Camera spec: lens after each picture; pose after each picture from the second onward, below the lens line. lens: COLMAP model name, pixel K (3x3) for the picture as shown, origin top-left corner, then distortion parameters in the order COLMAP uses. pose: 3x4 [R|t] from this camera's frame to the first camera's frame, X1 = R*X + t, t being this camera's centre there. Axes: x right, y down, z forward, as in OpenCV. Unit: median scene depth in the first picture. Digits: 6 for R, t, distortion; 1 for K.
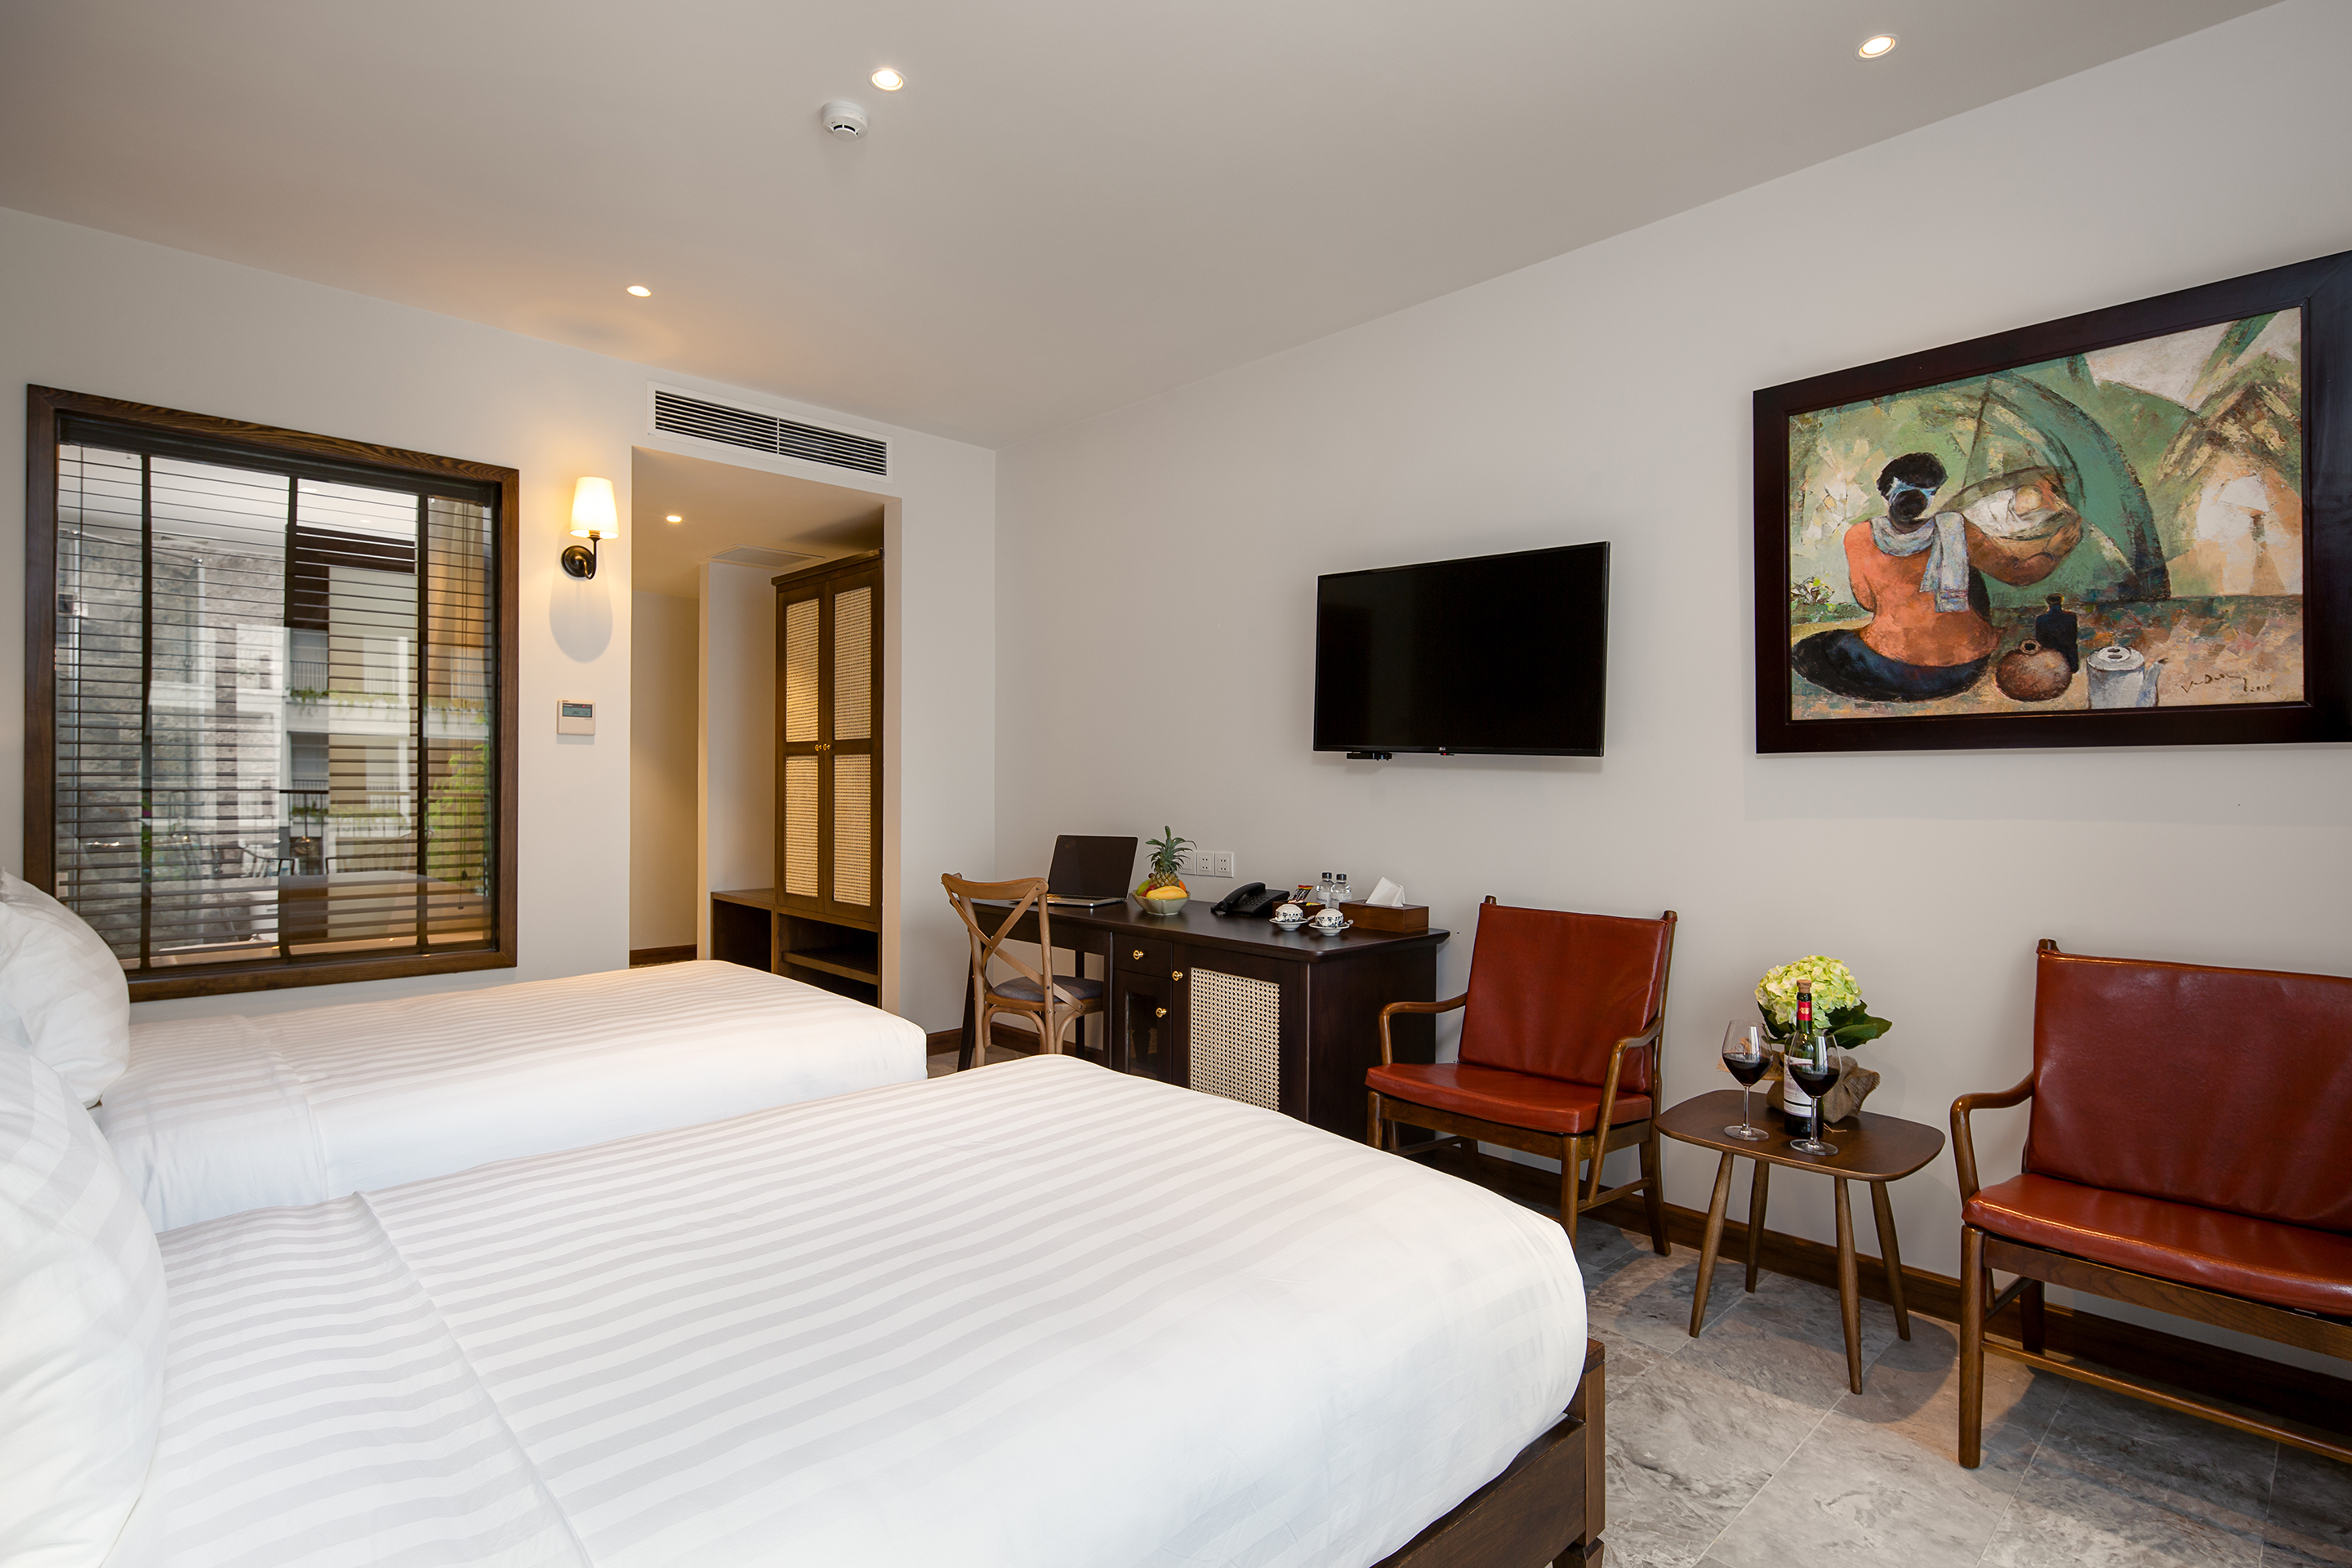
lens RADIAL K [[1151.9, 0, 1185.0], [0, 1151.9, 776.0], [0, 0, 1]] dist [-0.002916, -0.000739]
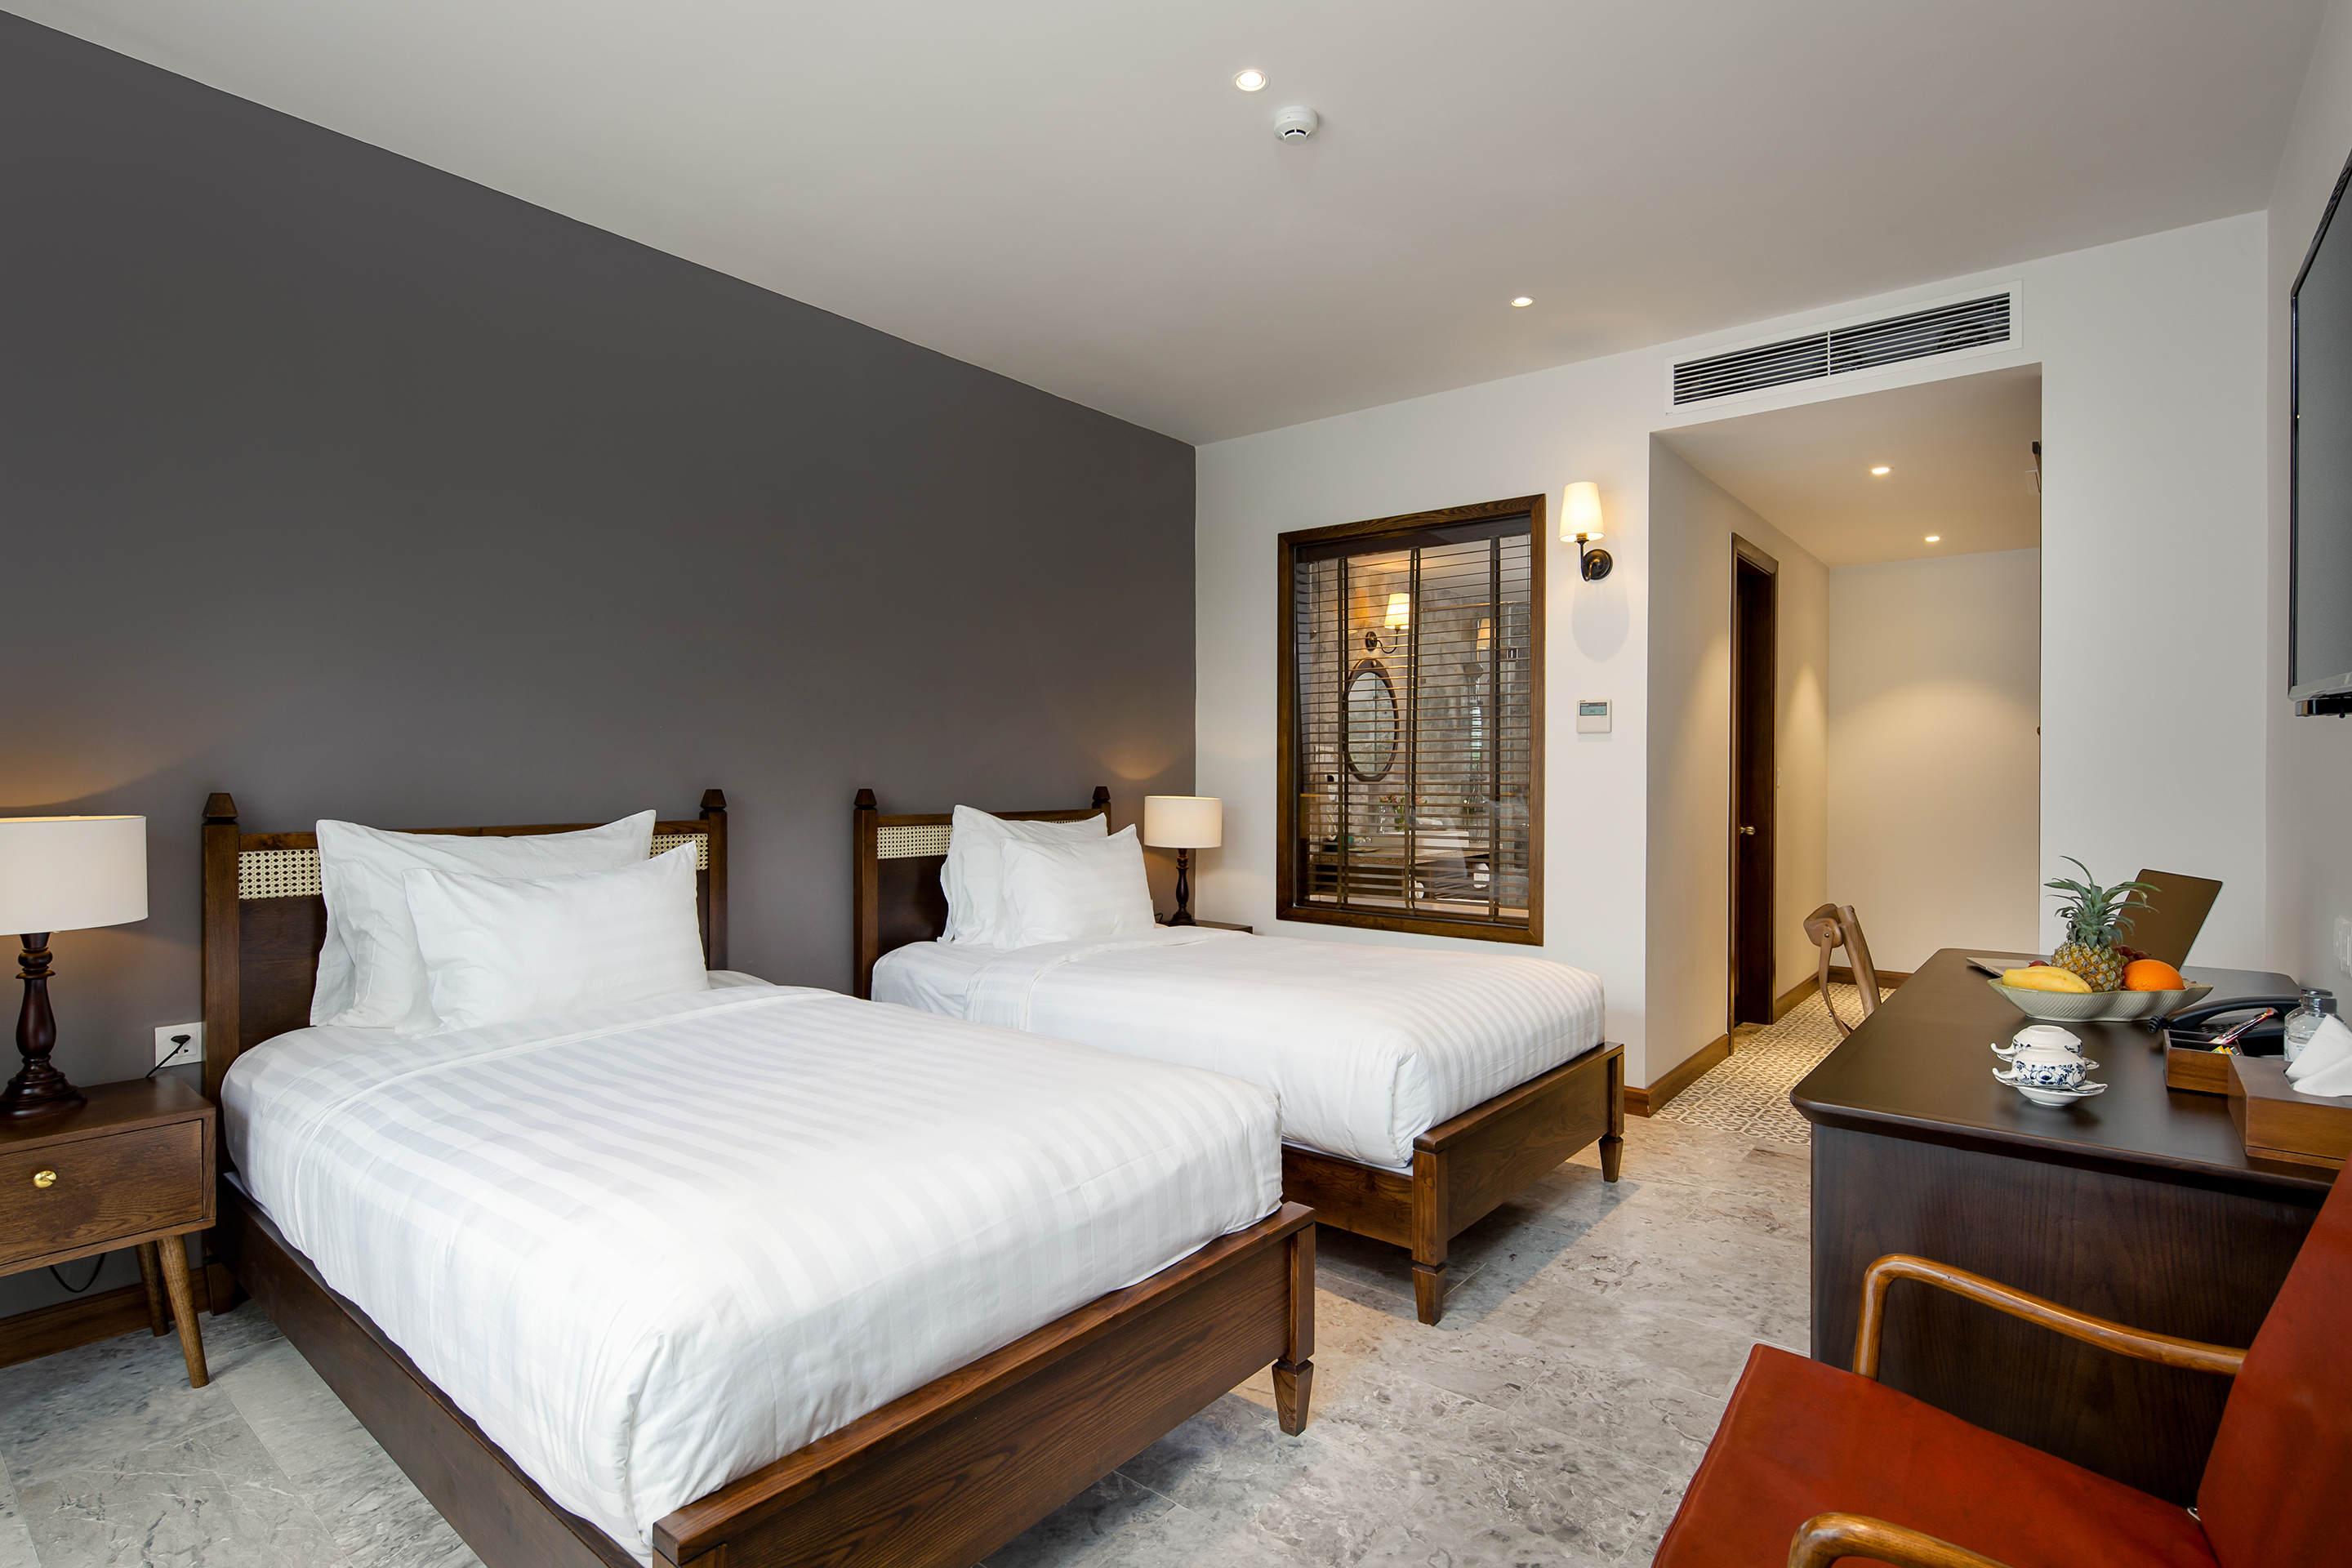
lens RADIAL K [[1151.9, 0, 1168.0], [0, 1151.9, 790.2], [0, 0, 1]] dist [-0.002916, -0.000739]
pose [[0.129966, 0.009637, -0.991472, 0.450597], [0.008202, 0.999908, 0.010794, 0.001847], [0.991484, -0.009535, 0.129875, 0.486393]]
